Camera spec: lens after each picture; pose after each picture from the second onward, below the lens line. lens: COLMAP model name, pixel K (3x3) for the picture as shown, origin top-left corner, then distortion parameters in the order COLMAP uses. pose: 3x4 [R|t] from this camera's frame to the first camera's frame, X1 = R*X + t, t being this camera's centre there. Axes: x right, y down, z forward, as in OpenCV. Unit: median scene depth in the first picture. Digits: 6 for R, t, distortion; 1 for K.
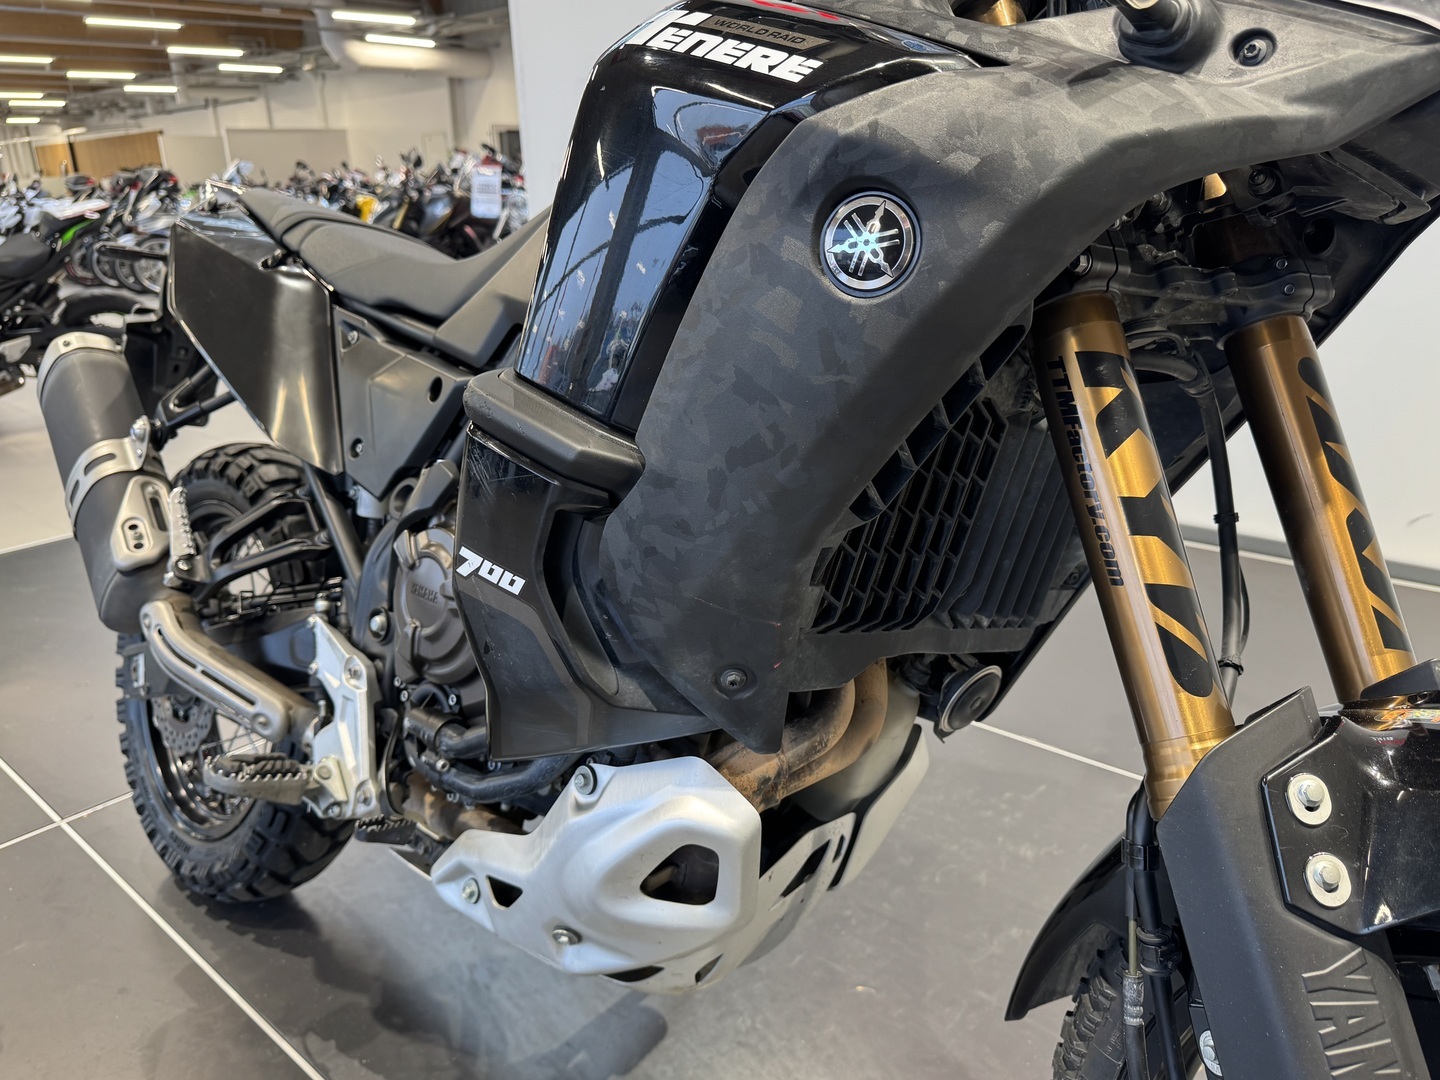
lens RADIAL K [[1089.4, 0, 722.3], [0, 1089.4, 533.7], [0, 0, 1]] dist [0.075296, -0.129425]
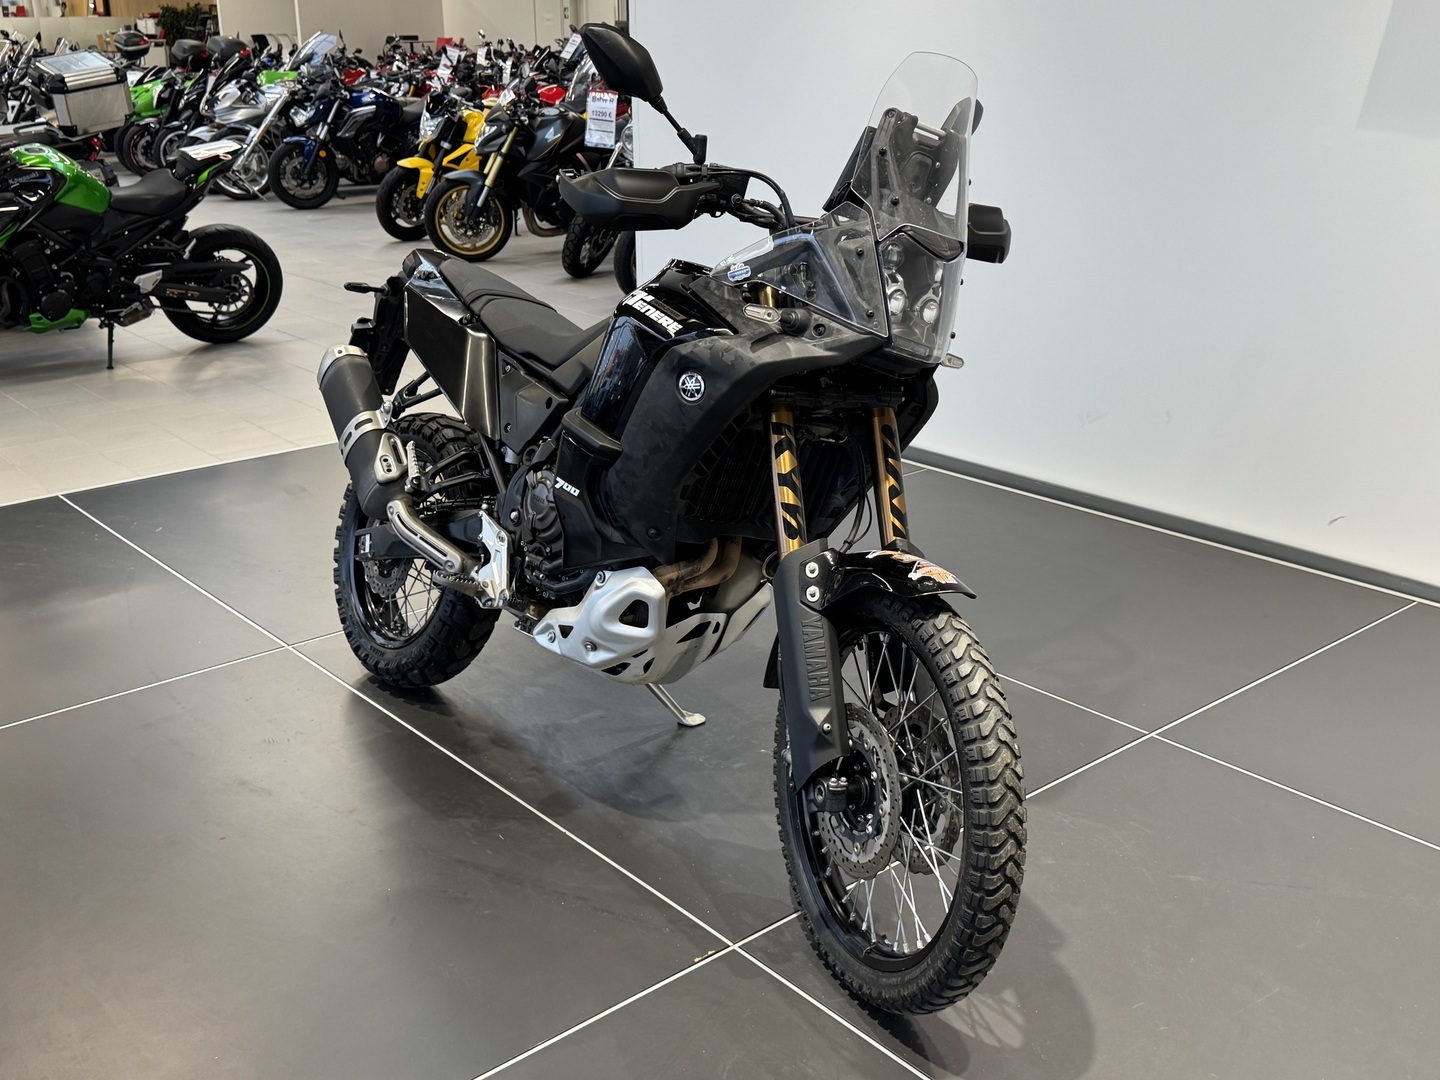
lens RADIAL K [[1469.7, 0, 720.0], [0, 1469.7, 540.0], [0, 0, 1]] dist [0.117683, -0.015648]
pose [[0.990714, 0.070921, -0.115998, 0.410614], [-0.068586, 0.997356, 0.024002, 0.037108], [0.117394, -0.015824, 0.992959, -1.778746]]
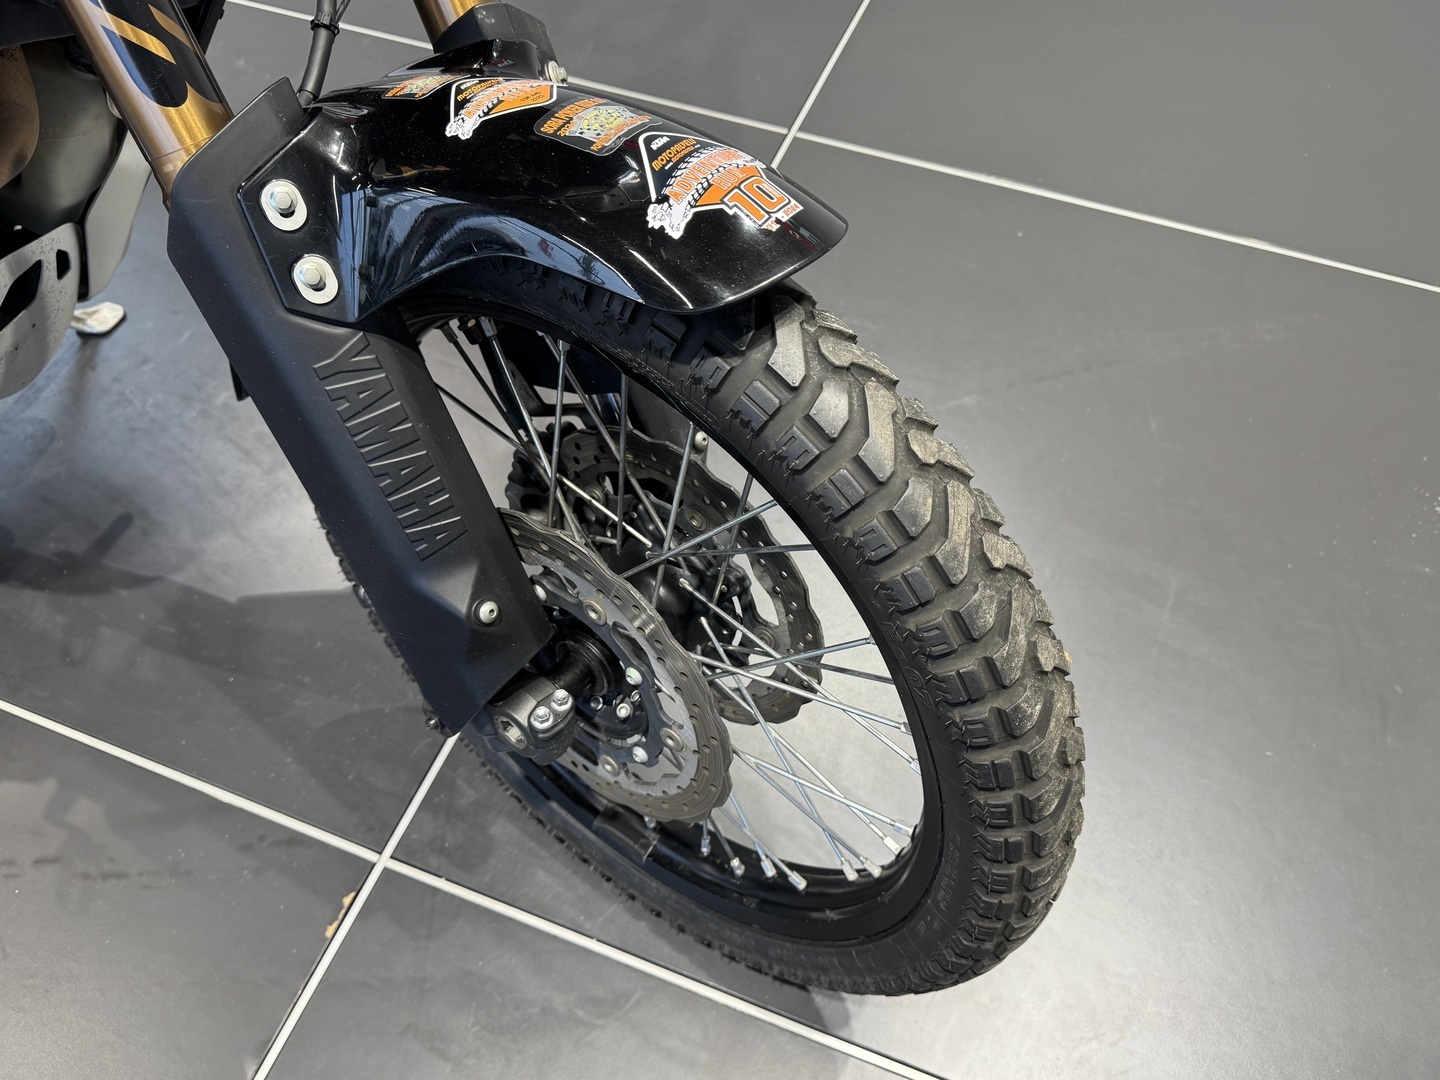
lens RADIAL K [[1101.5, 0, 688.3], [0, 1101.5, 536.5], [0, 0, 1]] dist [0.005324, 0.002967]
pose [[0.935748, -0.268804, 0.228298, 0.307295], [0.080588, 0.793193, 0.603615, -0.054510], [-0.343338, -0.546434, 0.763891, -0.039869]]
